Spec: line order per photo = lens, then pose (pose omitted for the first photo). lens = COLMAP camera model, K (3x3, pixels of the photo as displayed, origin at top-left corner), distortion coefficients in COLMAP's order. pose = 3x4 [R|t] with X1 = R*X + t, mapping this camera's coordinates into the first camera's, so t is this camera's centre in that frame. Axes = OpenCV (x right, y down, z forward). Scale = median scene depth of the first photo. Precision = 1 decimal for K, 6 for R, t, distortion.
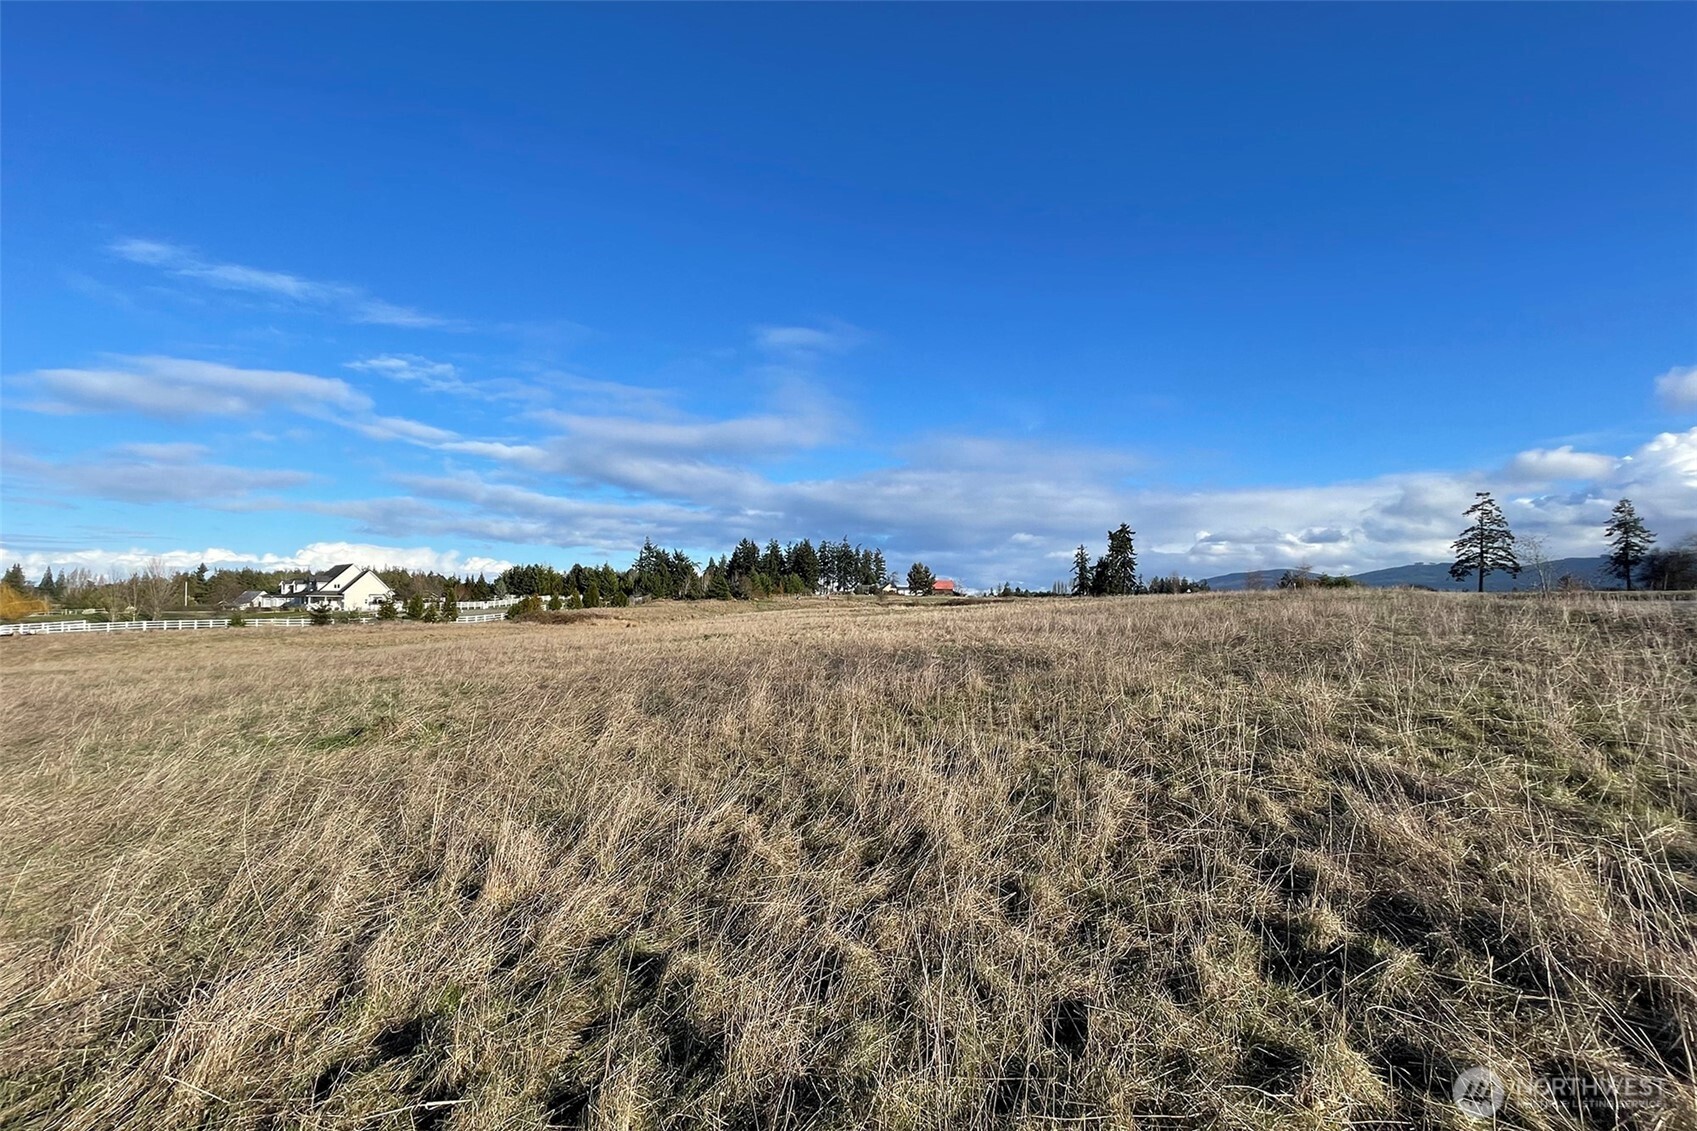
lens RADIAL K [[751.7, 0, 859.9], [0, 751.7, 618.6], [0, 0, 1]] dist [0.001899, -0.001215]
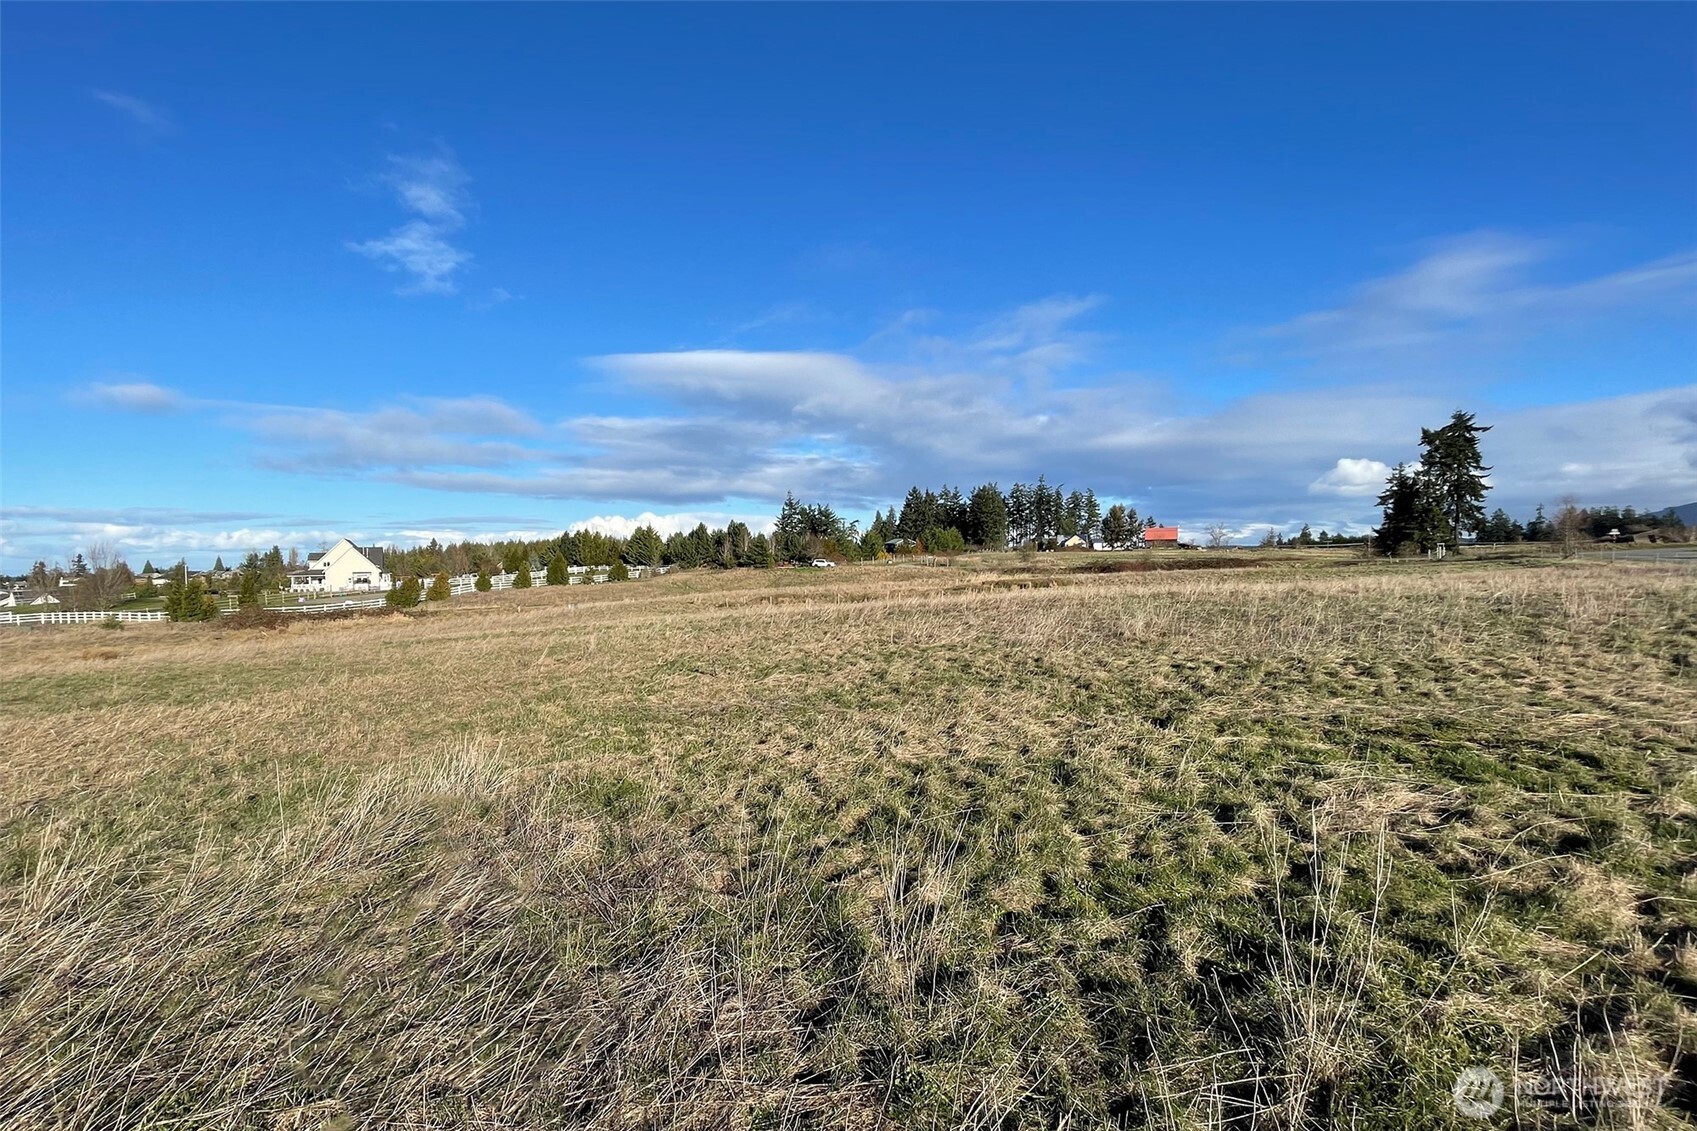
lens RADIAL K [[751.7, 0, 809.7], [0, 751.7, 607.1], [0, 0, 1]] dist [0.001899, -0.001215]
pose [[0.912160, 0.004337, -0.409812, 0.144539], [0.014460, 0.998981, 0.042759, -0.015690], [0.409580, -0.044929, 0.911167, 0.301705]]
